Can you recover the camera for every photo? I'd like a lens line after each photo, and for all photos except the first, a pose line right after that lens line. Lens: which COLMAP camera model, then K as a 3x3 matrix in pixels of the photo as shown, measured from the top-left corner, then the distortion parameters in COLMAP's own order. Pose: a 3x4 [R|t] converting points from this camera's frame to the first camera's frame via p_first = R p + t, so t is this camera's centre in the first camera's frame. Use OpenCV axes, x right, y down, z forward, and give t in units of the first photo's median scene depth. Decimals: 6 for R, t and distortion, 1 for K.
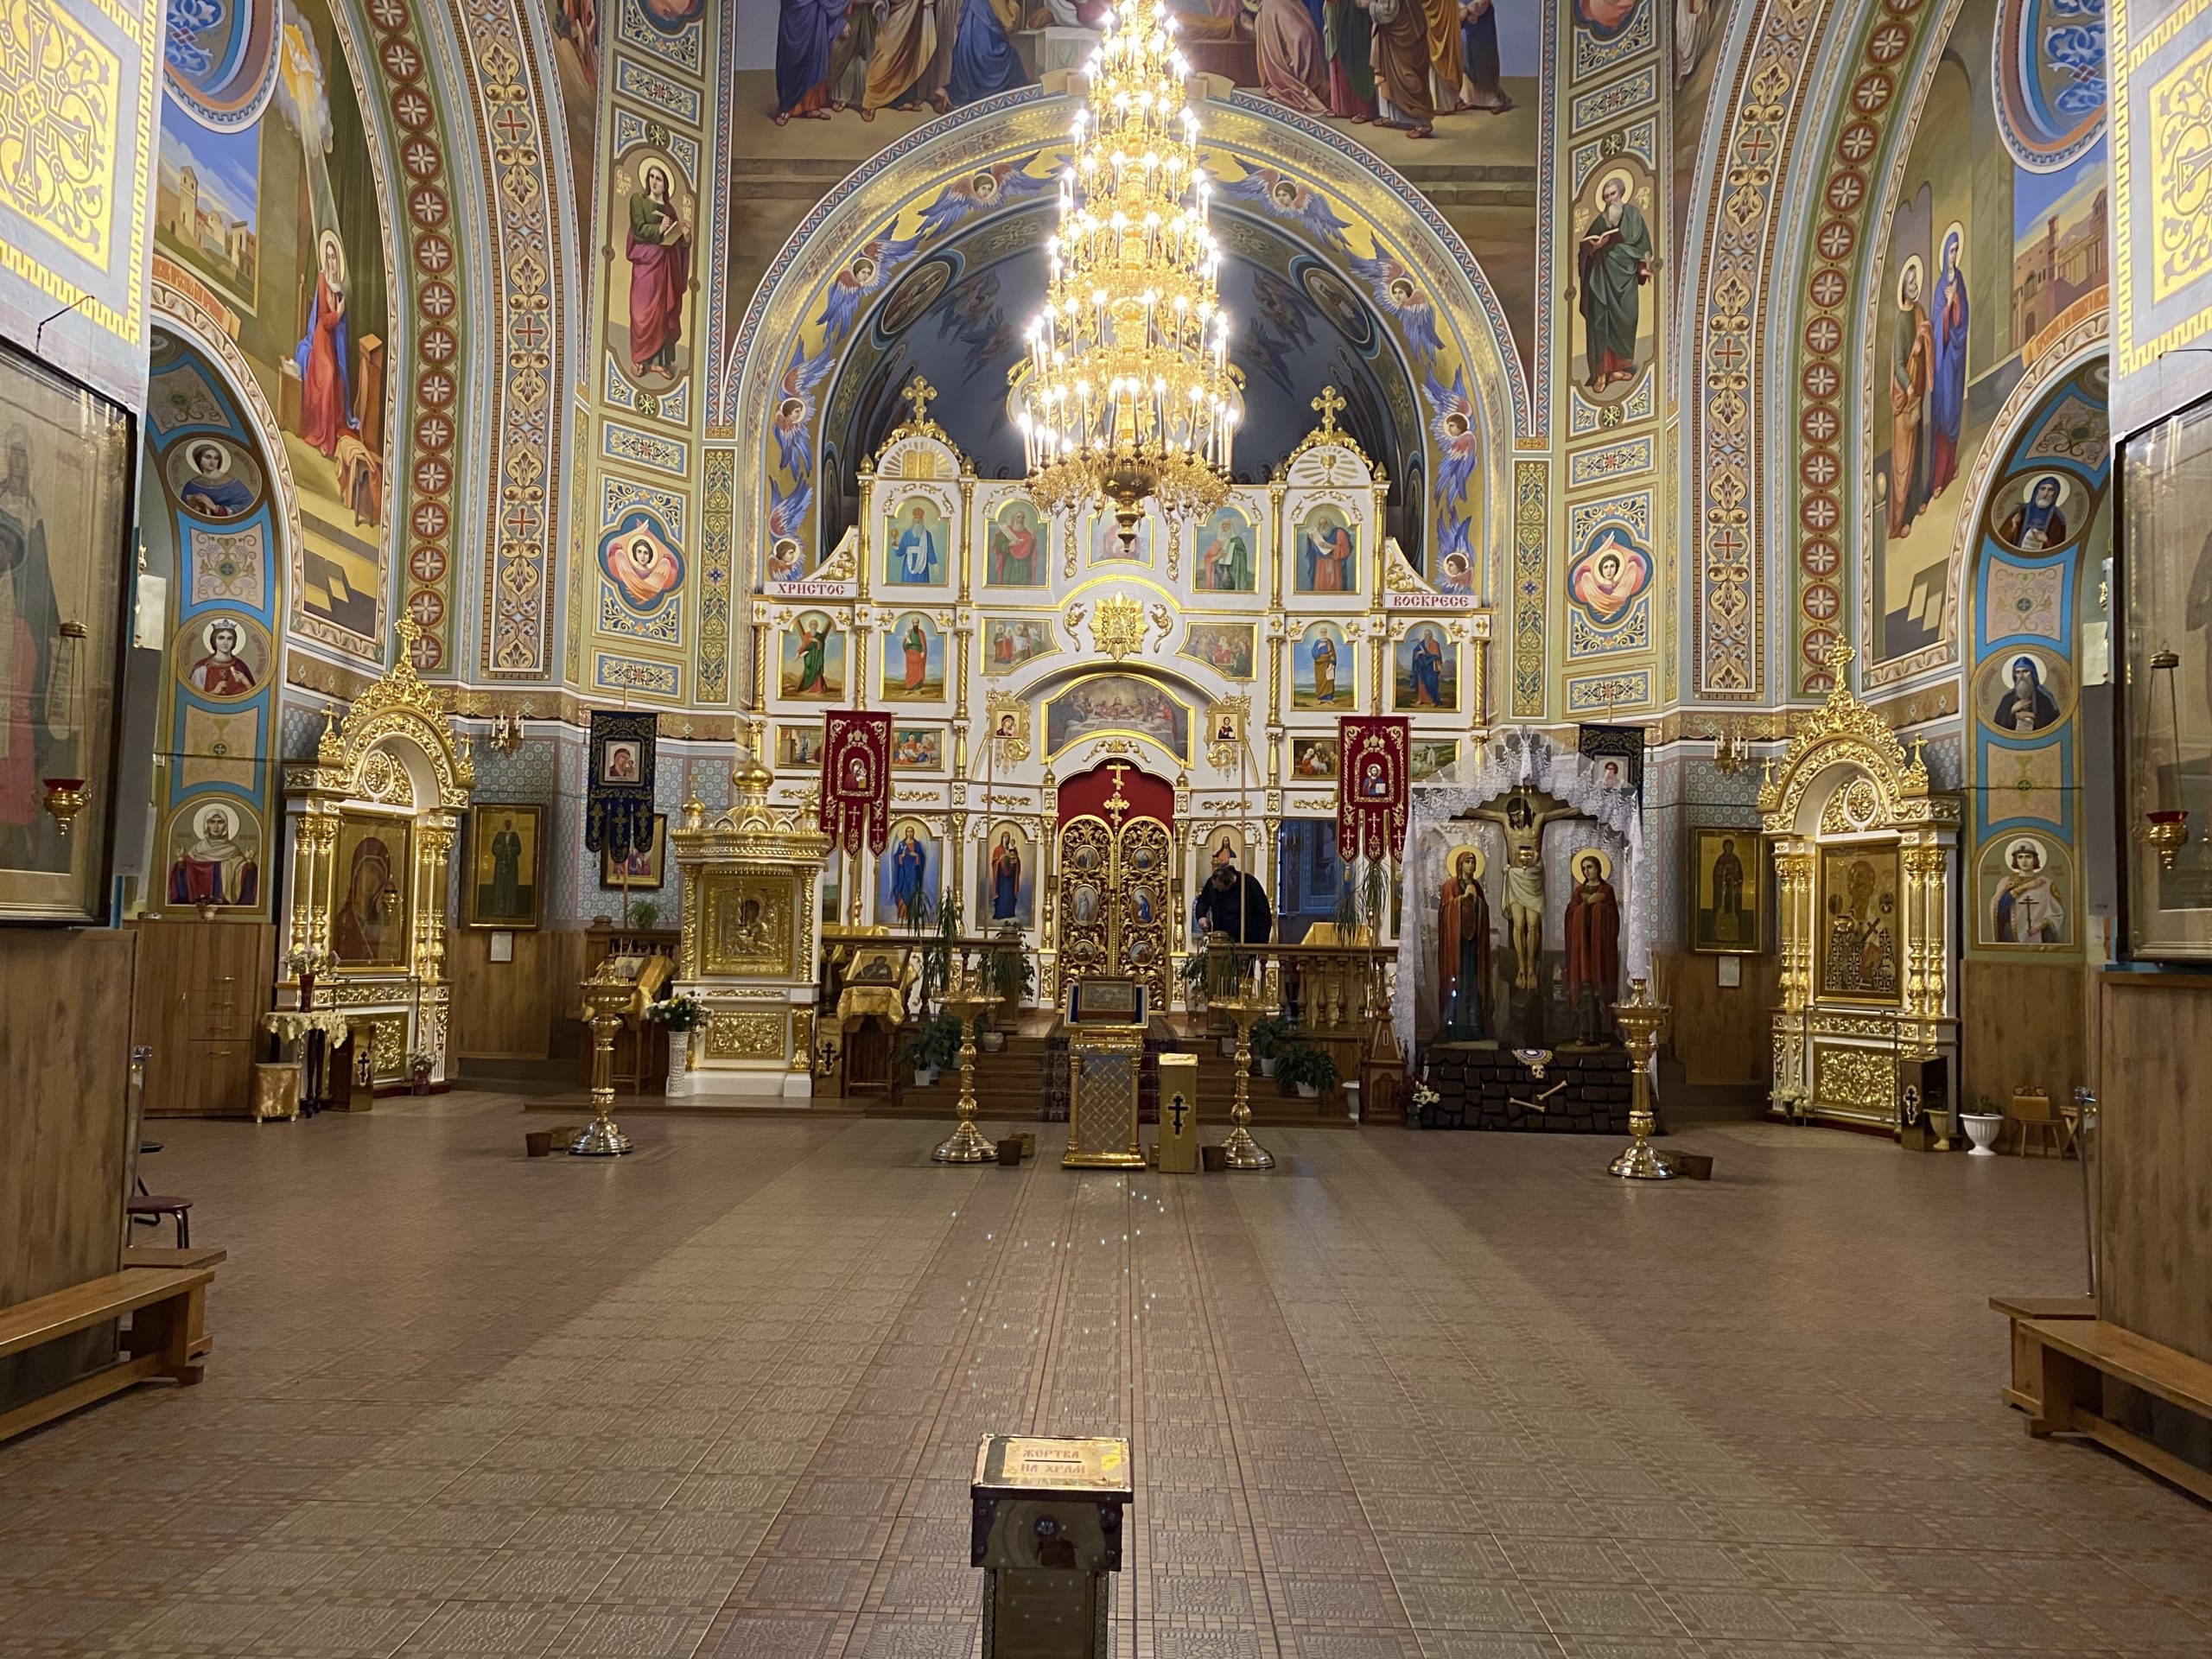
lens RADIAL K [[1634.6, 0, 1088.2], [0, 1634.6, 835.5], [0, 0, 1]] dist [0.013797, -0.001001]
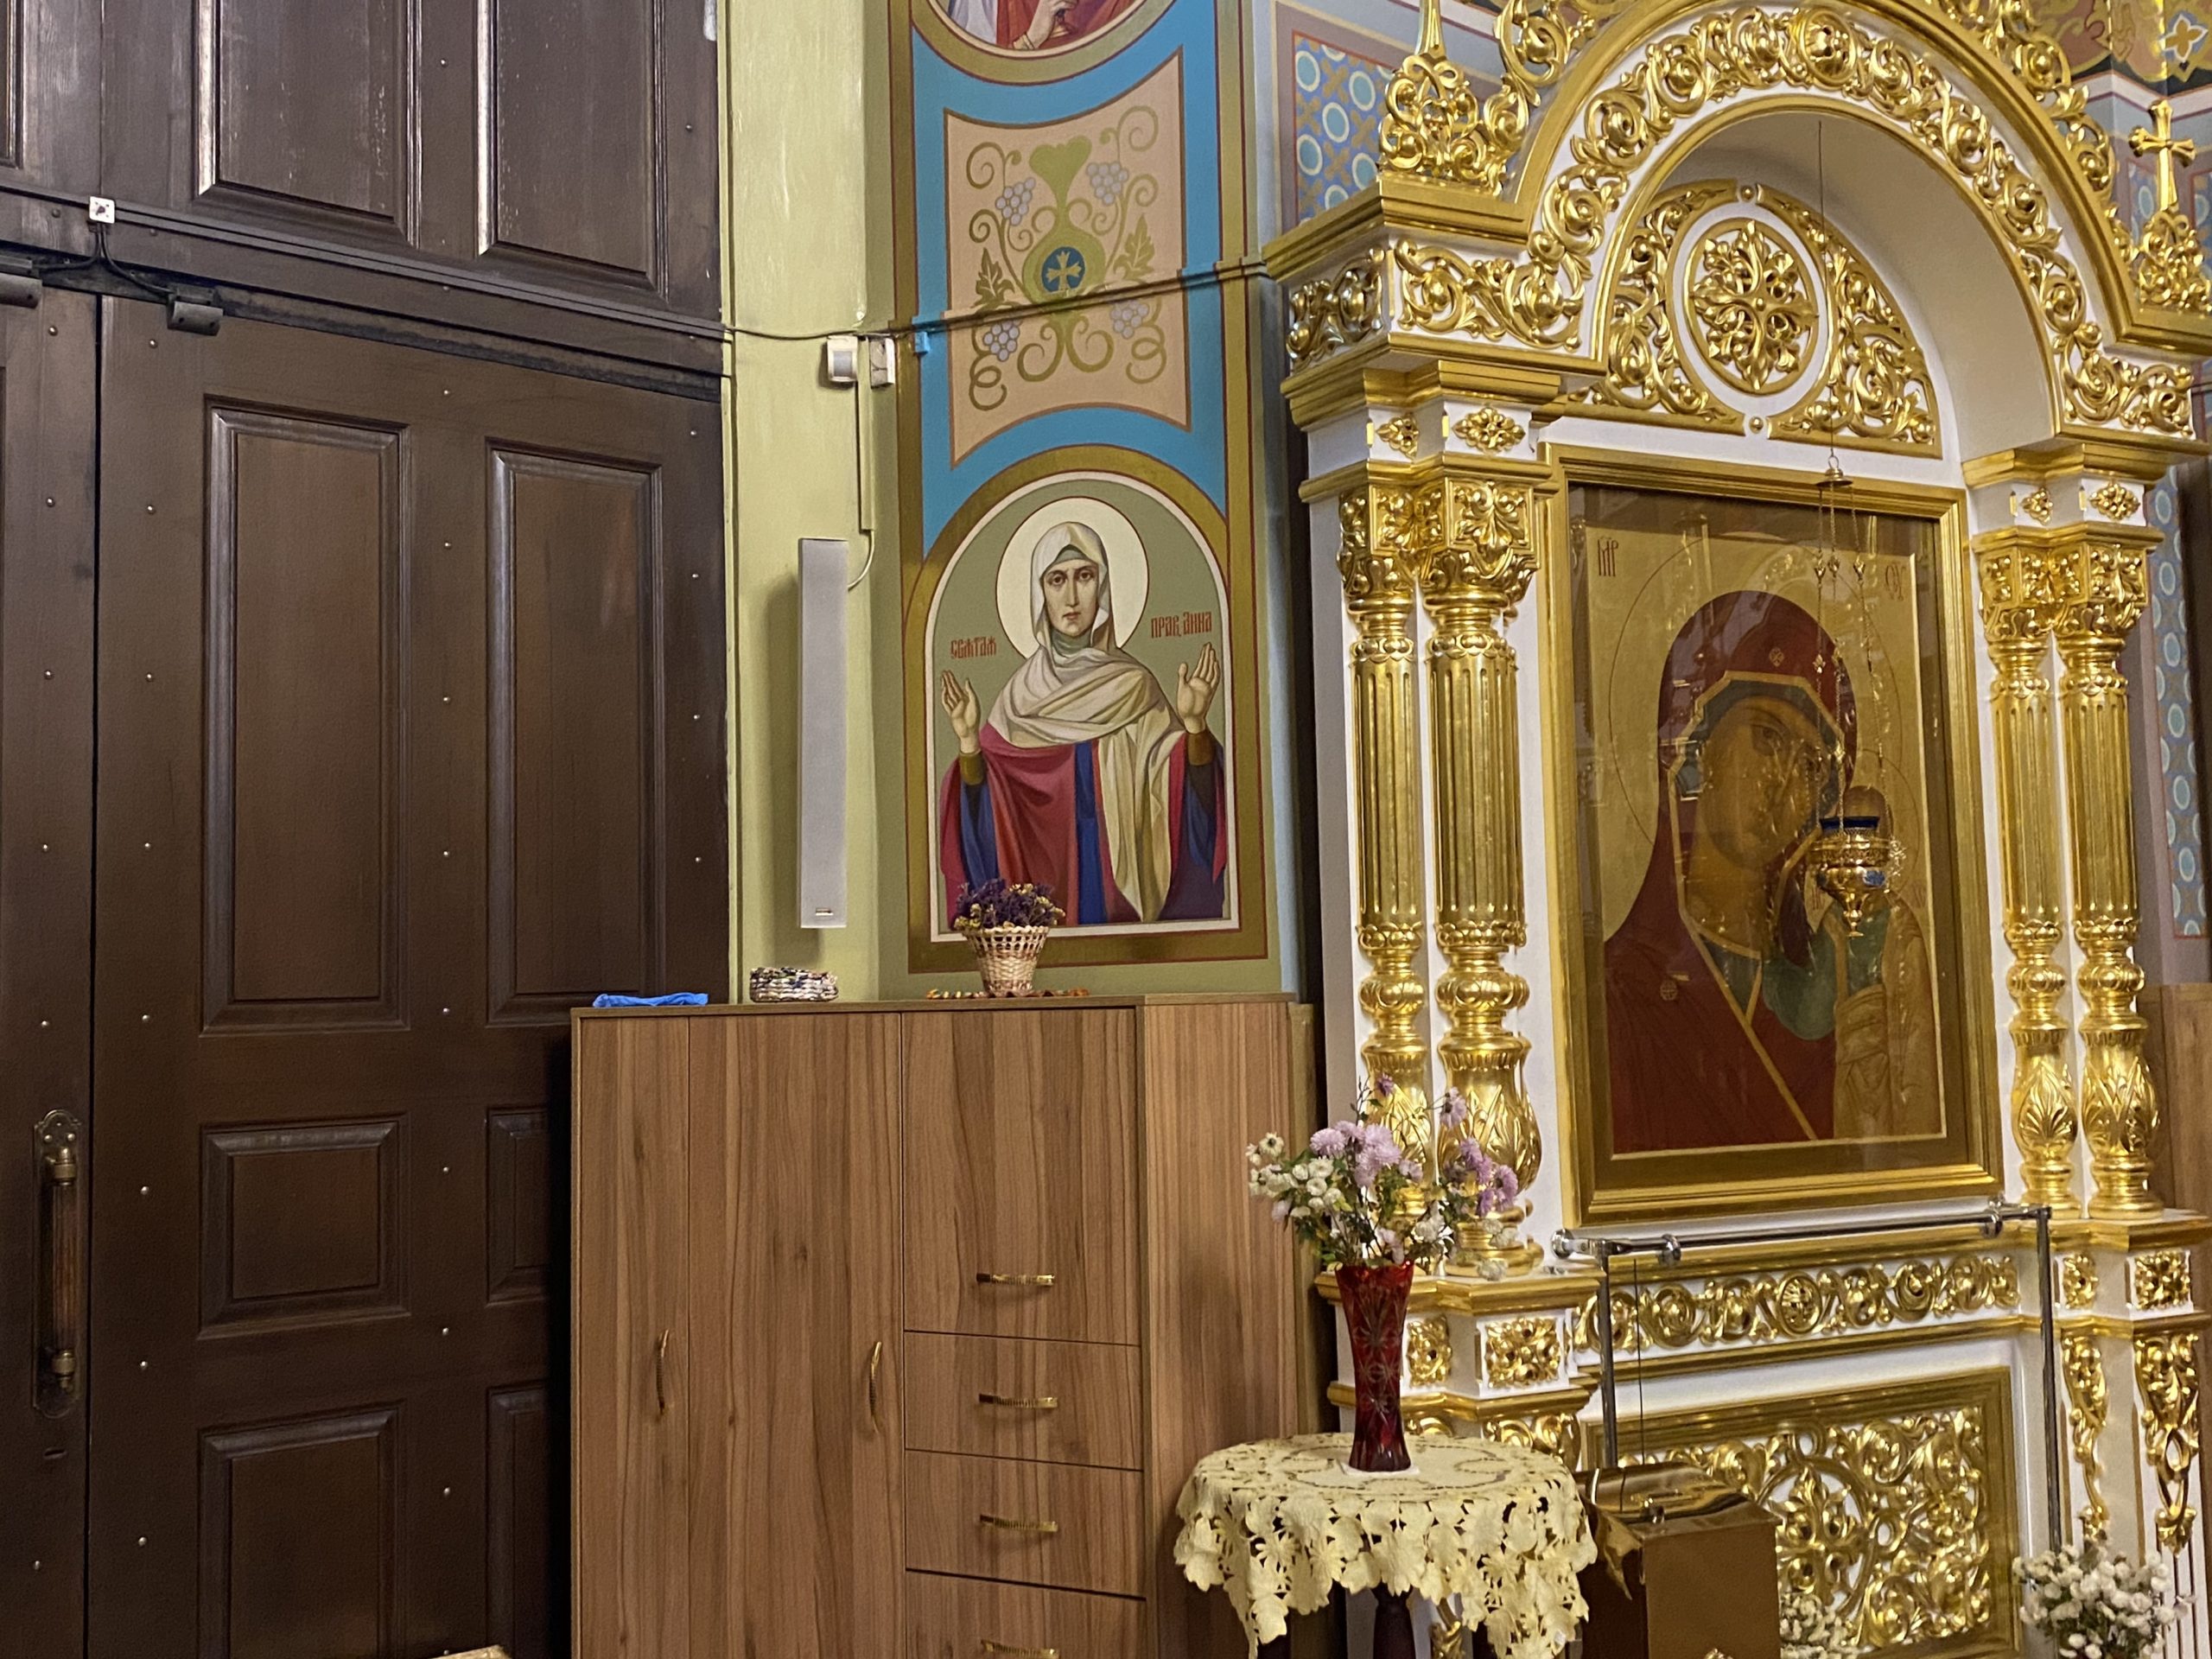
lens RADIAL K [[2323.5, 0, 1108.9], [0, 2323.5, 823.1], [0, 0, 1]] dist [0.029051, 0.000000]
pose [[0.662237, -0.089306, -0.743953, -0.272786], [0.084180, 0.995454, -0.044563, 0.040913], [0.744551, -0.033114, 0.666744, 0.752931]]
